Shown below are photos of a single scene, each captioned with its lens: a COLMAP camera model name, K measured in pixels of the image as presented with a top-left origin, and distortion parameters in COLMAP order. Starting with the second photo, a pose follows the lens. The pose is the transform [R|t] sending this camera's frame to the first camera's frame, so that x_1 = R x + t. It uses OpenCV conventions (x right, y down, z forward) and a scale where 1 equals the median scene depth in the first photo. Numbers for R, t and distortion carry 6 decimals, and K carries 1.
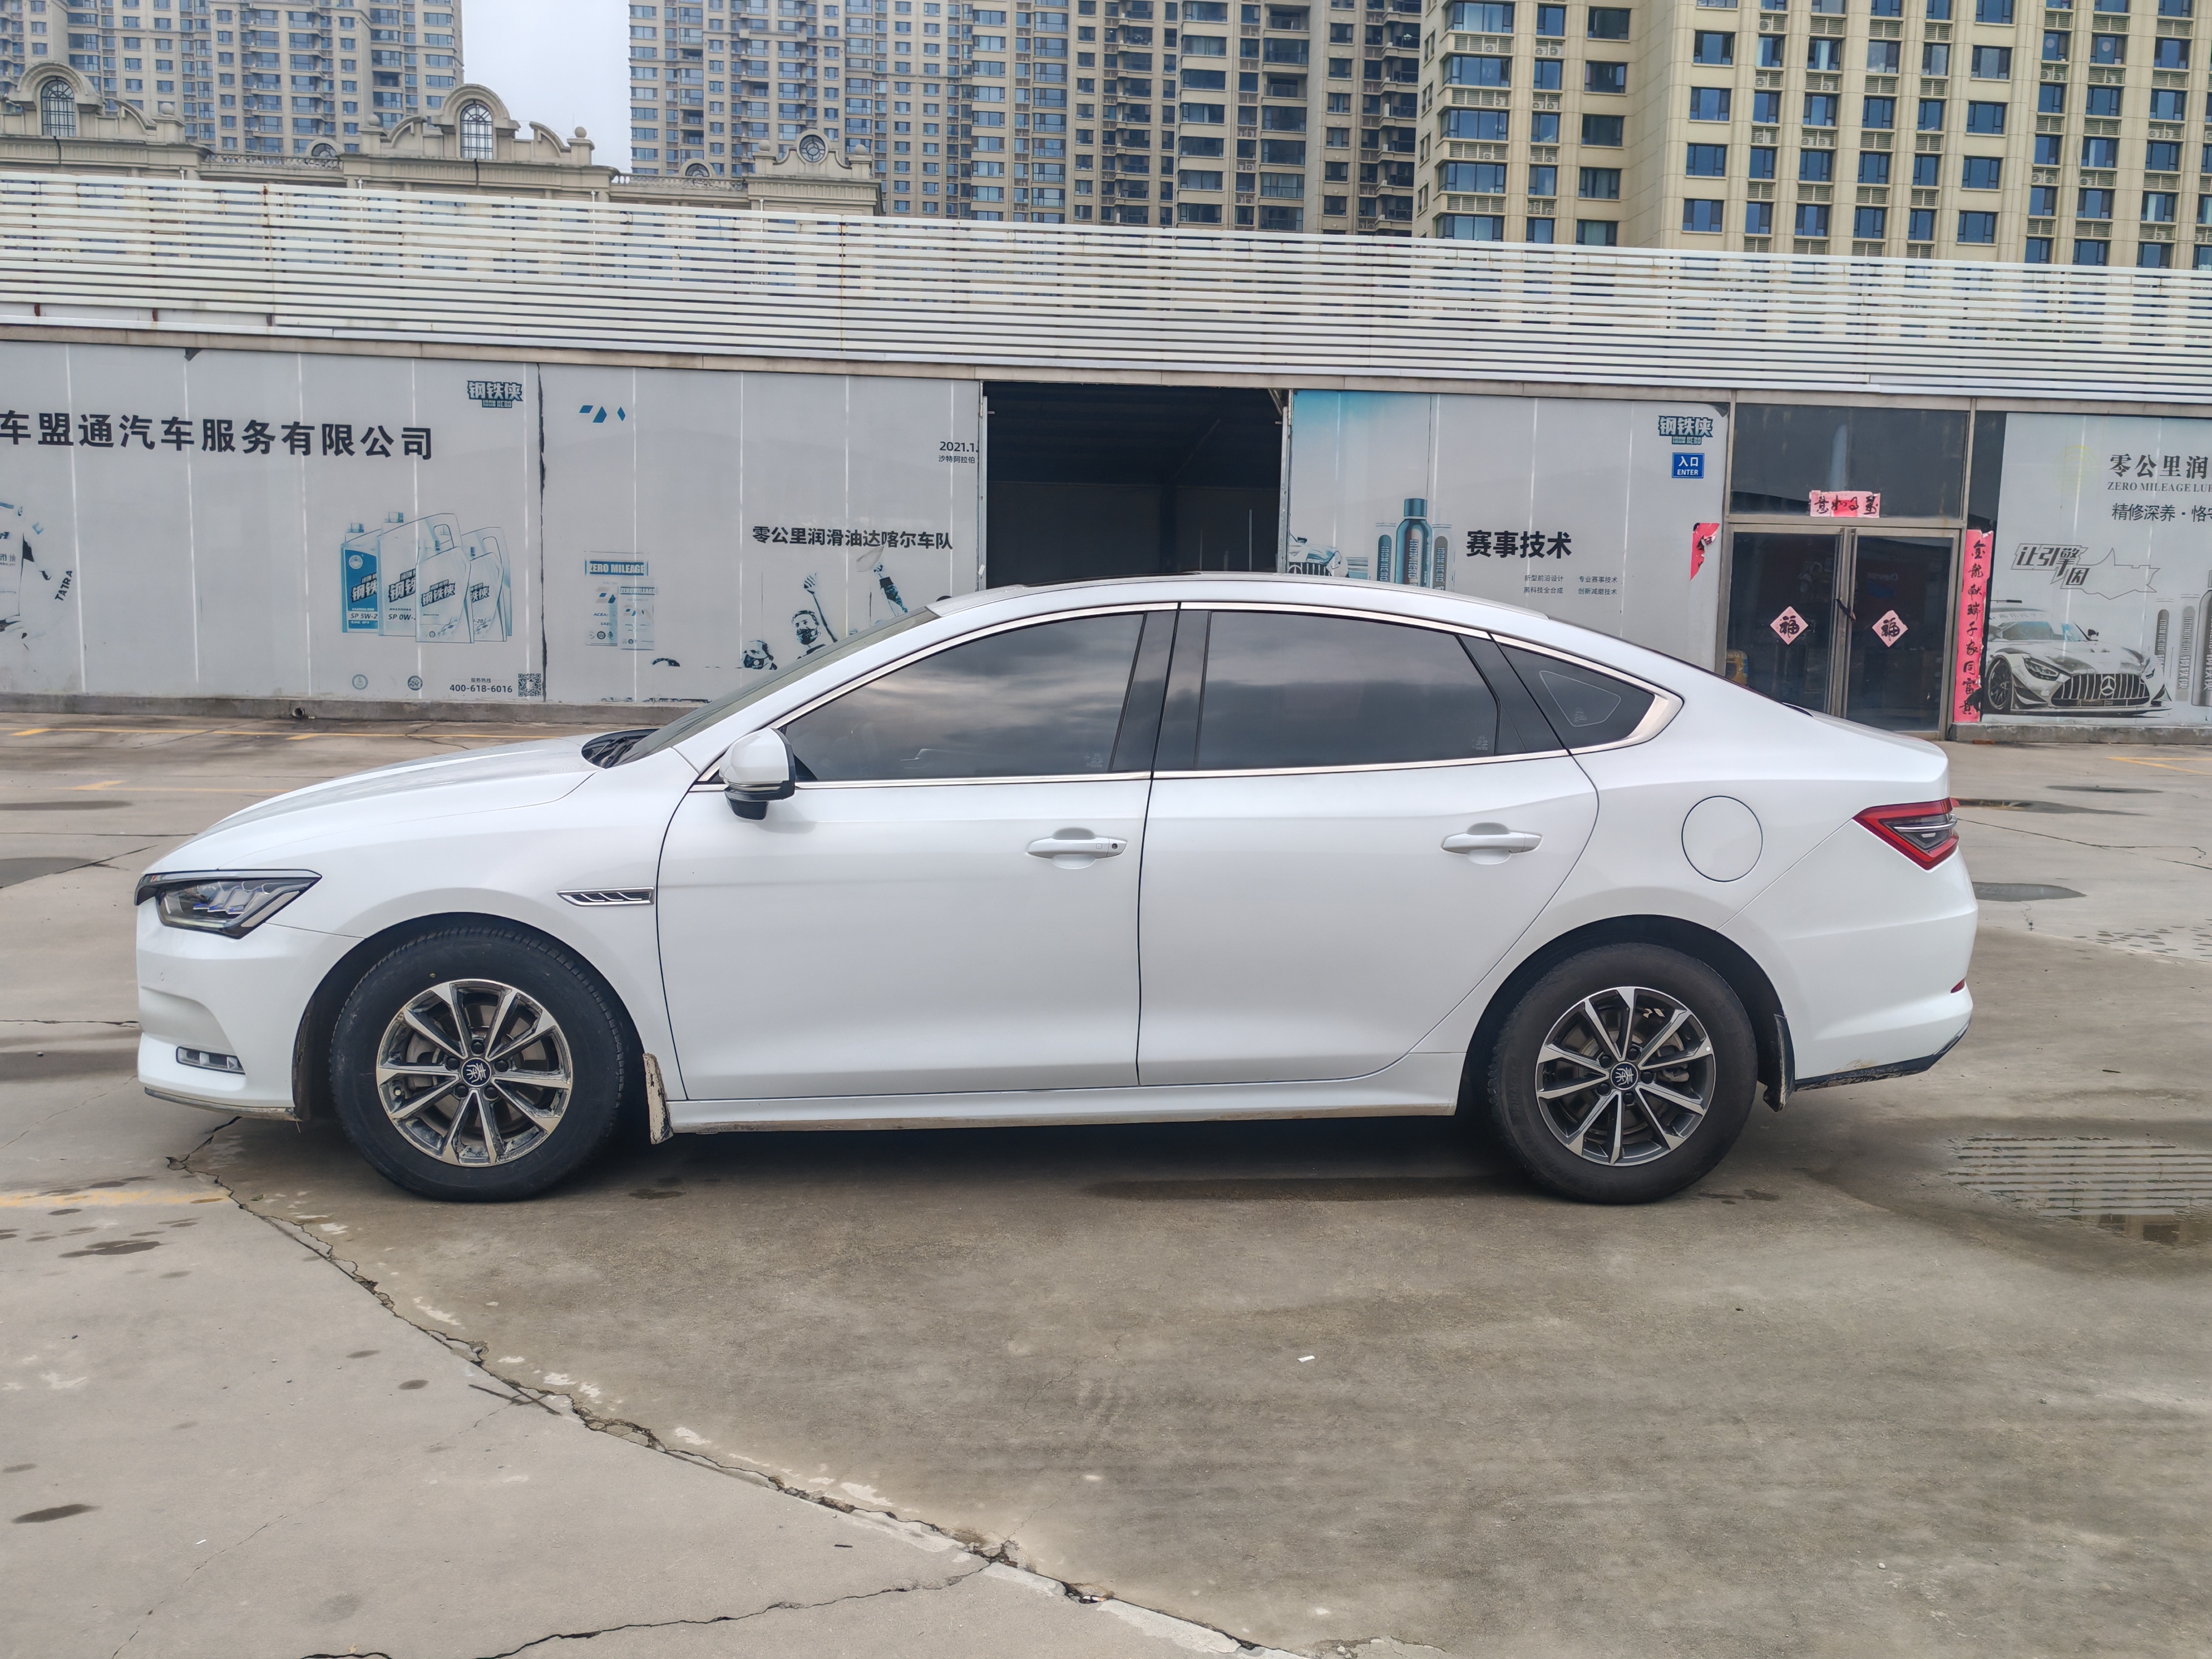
lens RADIAL K [[1709.1, 0, 1117.2], [0, 1709.1, 825.2], [0, 0, 1]] dist [0.008317, 0.009643]
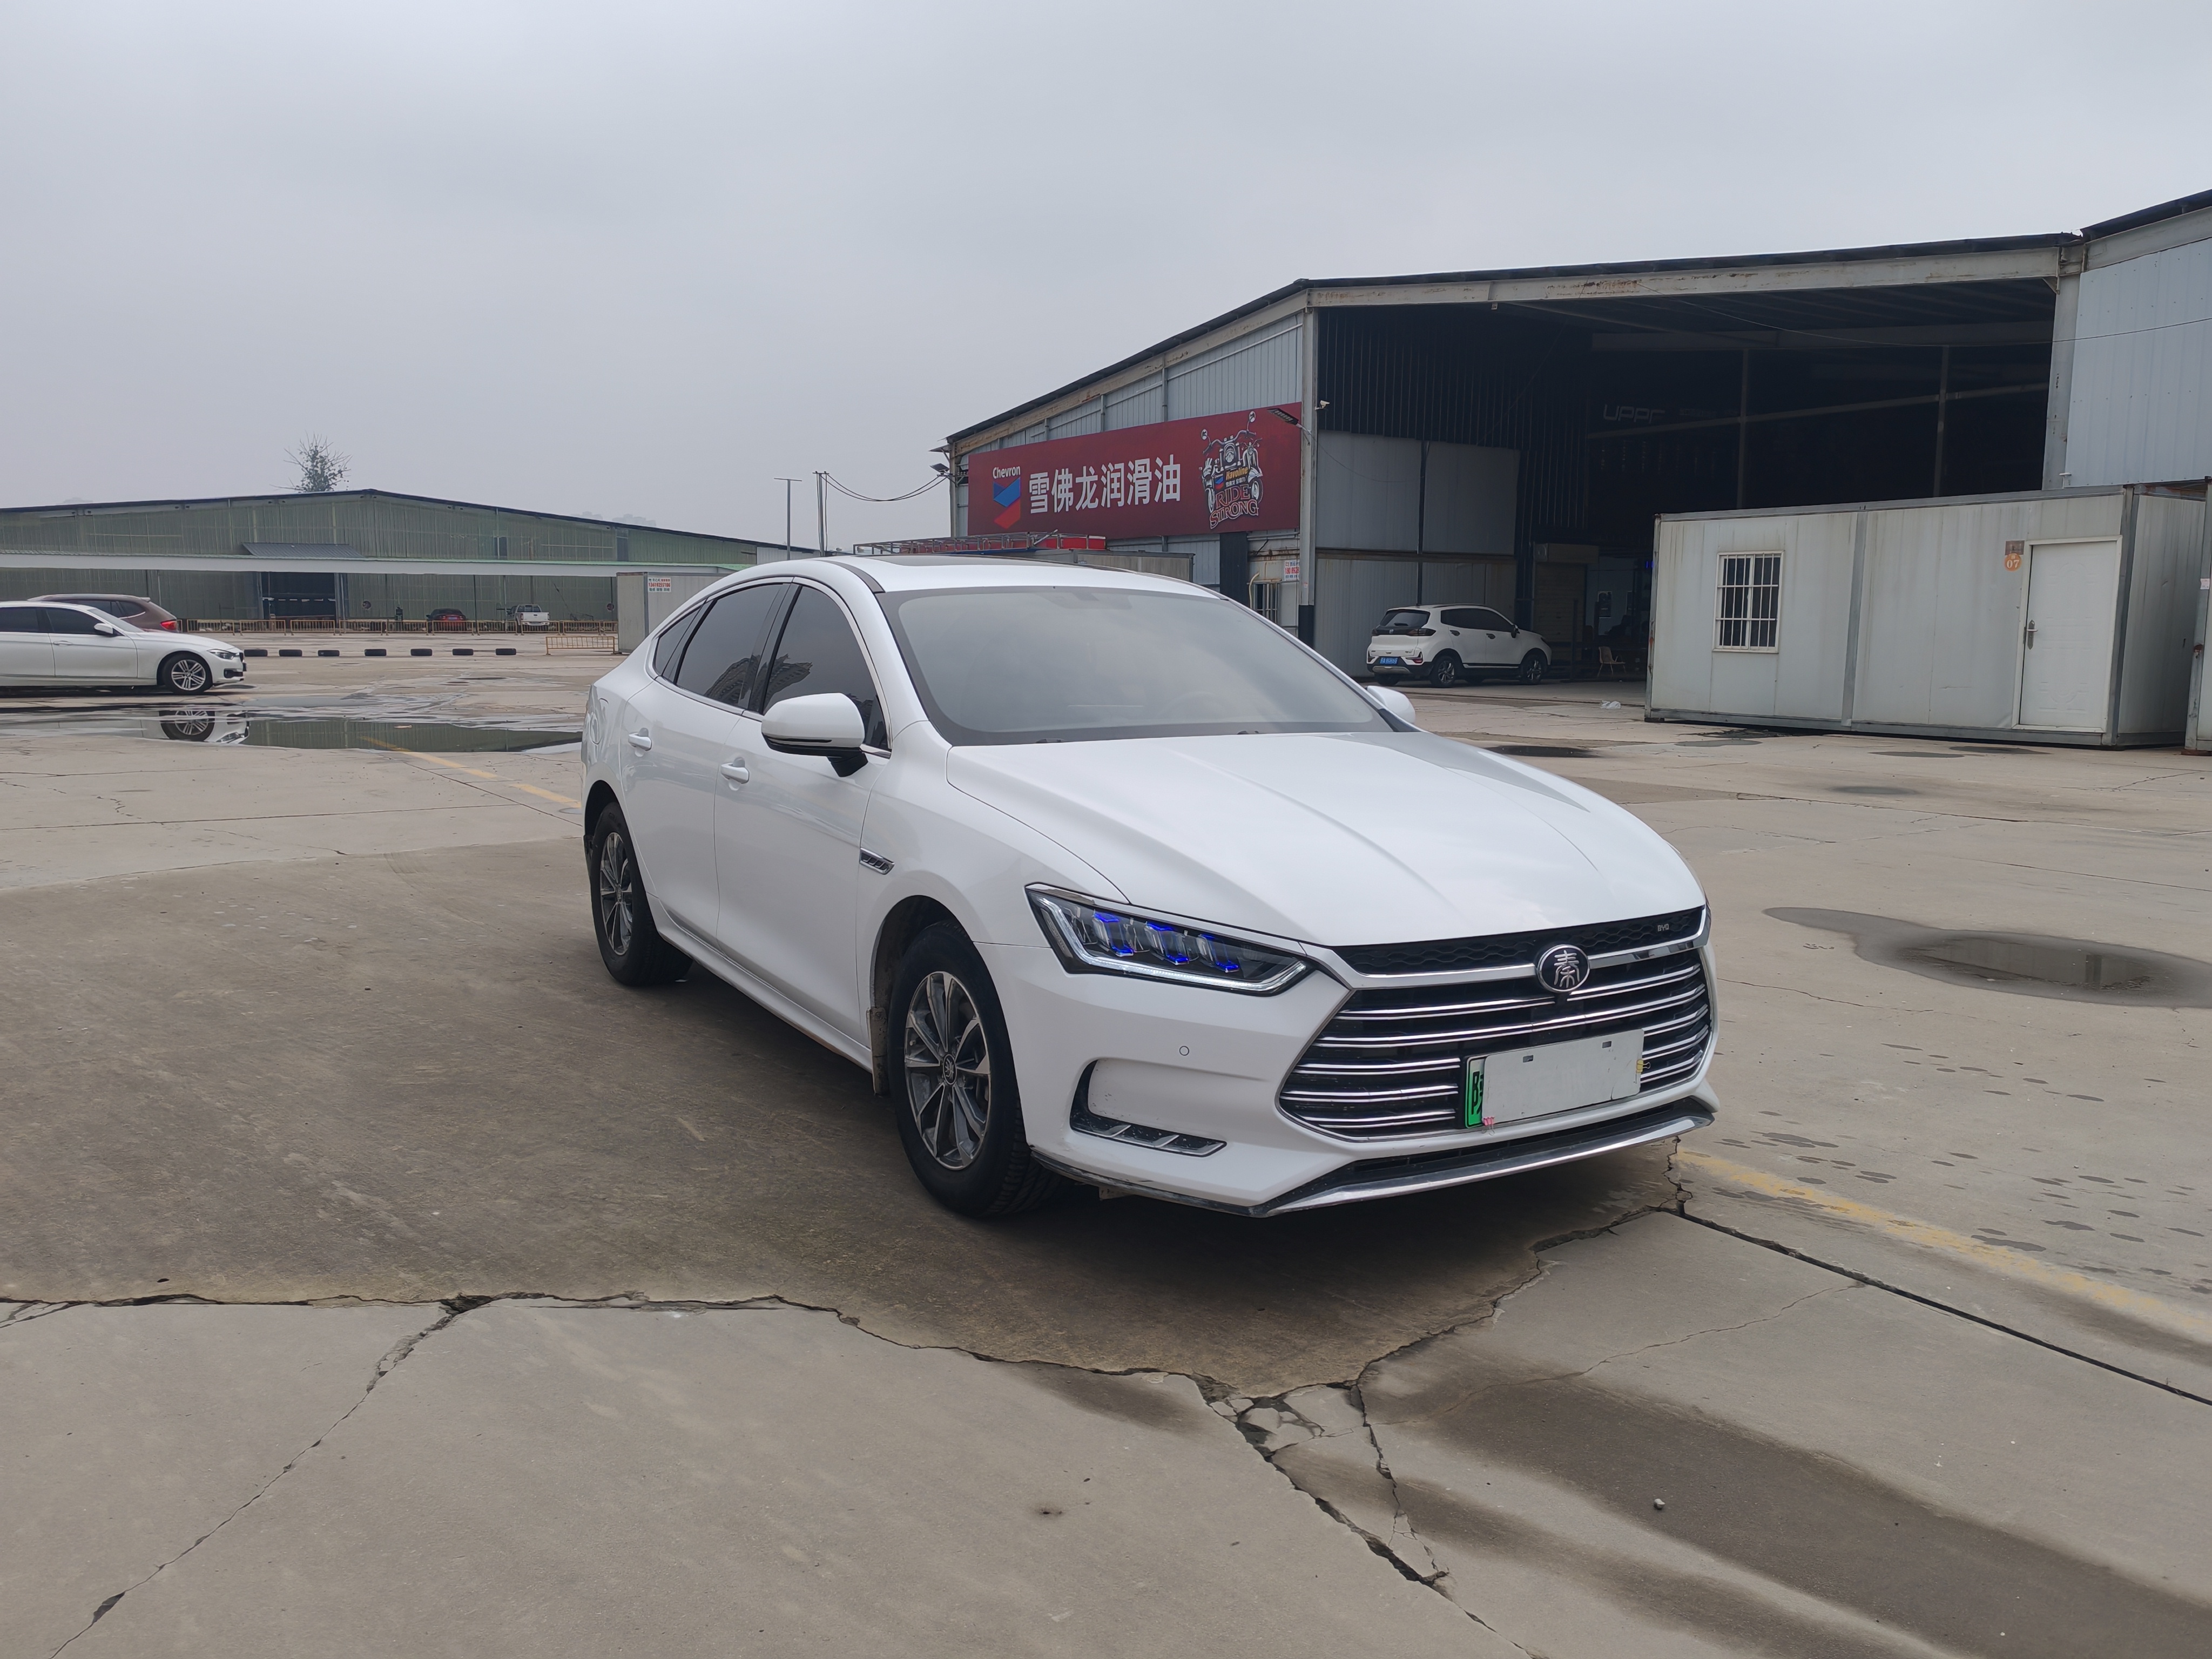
lens RADIAL K [[1695.4, 0, 1107.1], [0, 1695.4, 842.6], [0, 0, 1]] dist [0.012818, 0.007998]
pose [[-0.454080, -0.143287, 0.879364, -0.264005], [0.088284, 0.974890, 0.204440, -0.046411], [-0.886576, 0.170465, -0.430028, 0.363594]]
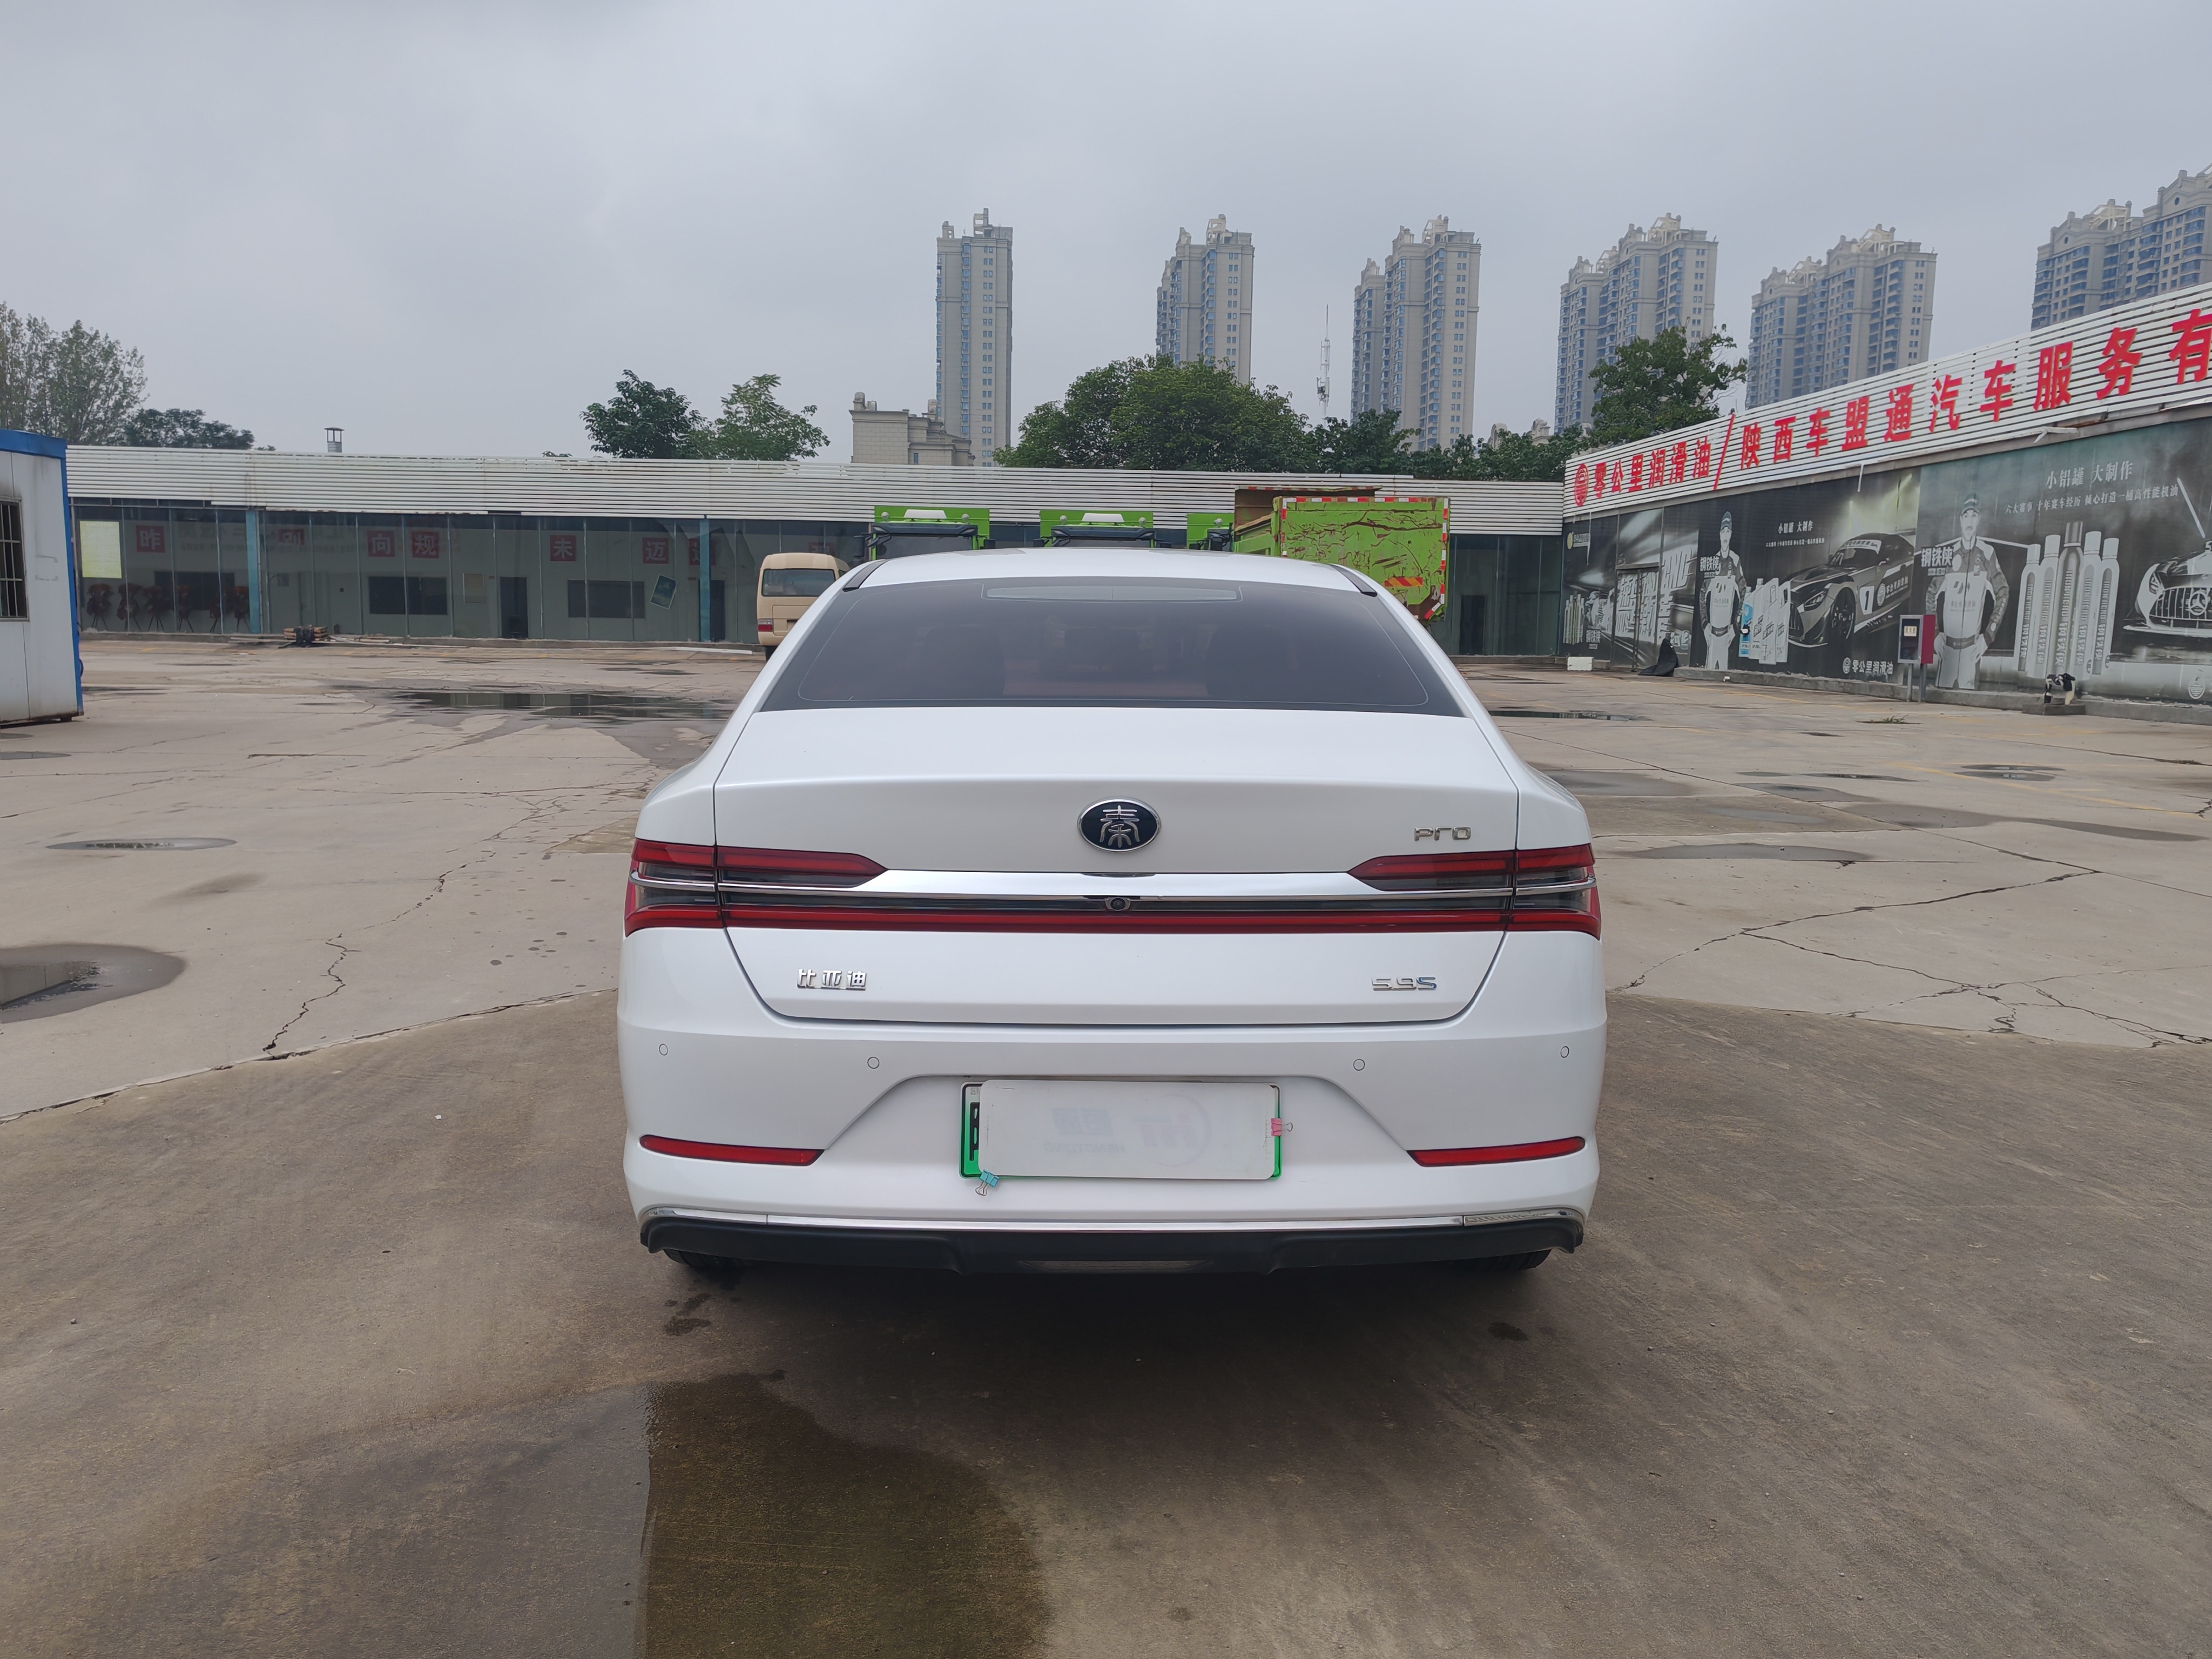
lens RADIAL K [[1722.4, 0, 1120.5], [0, 1722.4, 830.7], [0, 0, 1]] dist [0.007483, 0.012537]
pose [[-0.047781, 0.101145, -0.993724, 0.249550], [-0.133295, 0.985316, 0.106699, -0.024919], [0.989924, 0.137557, -0.033597, 0.266626]]
